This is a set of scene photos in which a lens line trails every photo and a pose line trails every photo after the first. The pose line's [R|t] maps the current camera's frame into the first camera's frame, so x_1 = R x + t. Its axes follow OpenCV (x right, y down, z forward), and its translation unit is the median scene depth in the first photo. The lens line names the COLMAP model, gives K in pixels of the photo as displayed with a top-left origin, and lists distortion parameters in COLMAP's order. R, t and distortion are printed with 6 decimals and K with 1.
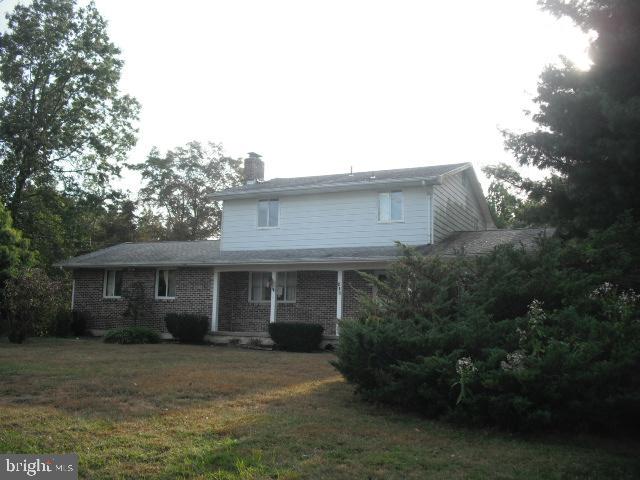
lens RADIAL K [[658.4, 0, 320.0], [0, 658.4, 240.0], [0, 0, 1]] dist [-0.203726, 0.214332]
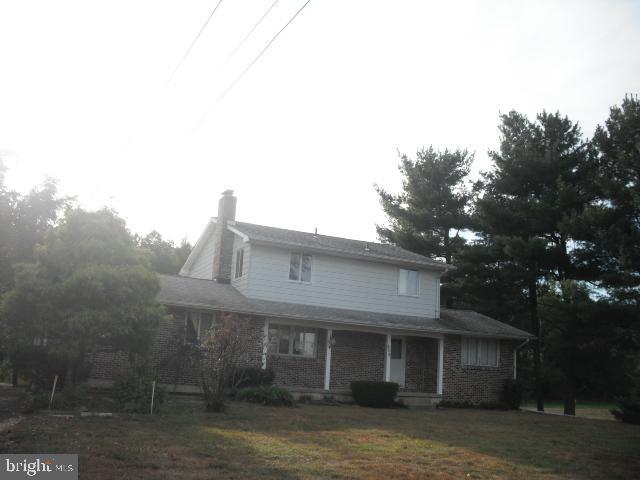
lens RADIAL K [[658.4, 0, 320.0], [0, 658.4, 240.0], [0, 0, 1]] dist [-0.203726, 0.214332]
pose [[0.541685, 0.175185, 0.822124, -0.982573], [-0.147031, 0.982710, -0.112527, 0.029412], [-0.827622, -0.059924, 0.558077, 0.455647]]
